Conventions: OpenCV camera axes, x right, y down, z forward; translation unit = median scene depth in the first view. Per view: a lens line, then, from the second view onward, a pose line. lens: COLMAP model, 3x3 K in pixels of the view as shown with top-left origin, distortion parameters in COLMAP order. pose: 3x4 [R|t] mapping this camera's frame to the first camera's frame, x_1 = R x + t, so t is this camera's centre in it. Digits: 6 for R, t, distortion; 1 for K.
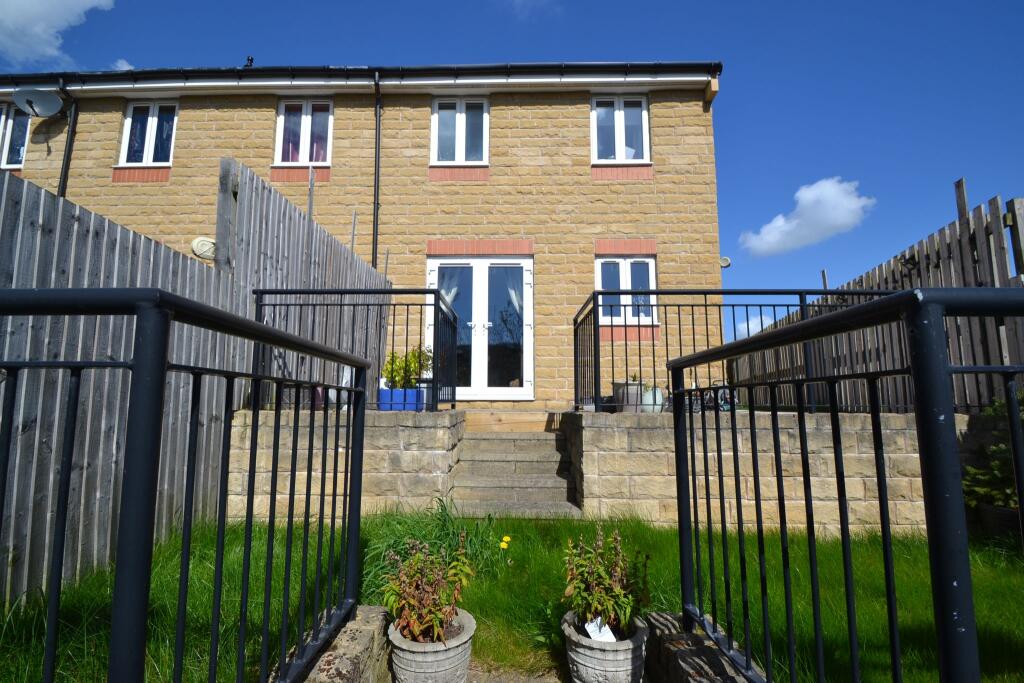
lens RADIAL K [[461.3, 0, 508.8], [0, 461.3, 344.8], [0, 0, 1]] dist [-0.002398, -0.002927]
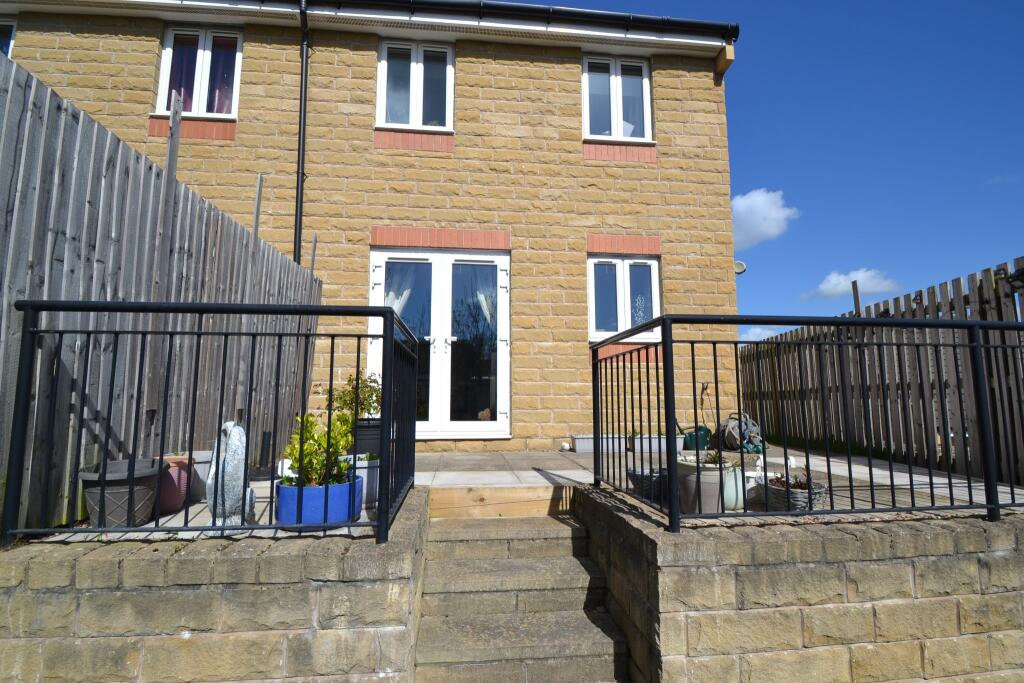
lens RADIAL K [[461.3, 0, 511.1], [0, 461.3, 347.3], [0, 0, 1]] dist [-0.002398, -0.002927]
pose [[0.992627, 0.010171, 0.120783, -0.038525], [-0.011923, 0.999834, 0.013787, -0.041780], [-0.120623, -0.015126, 0.992583, 0.221430]]
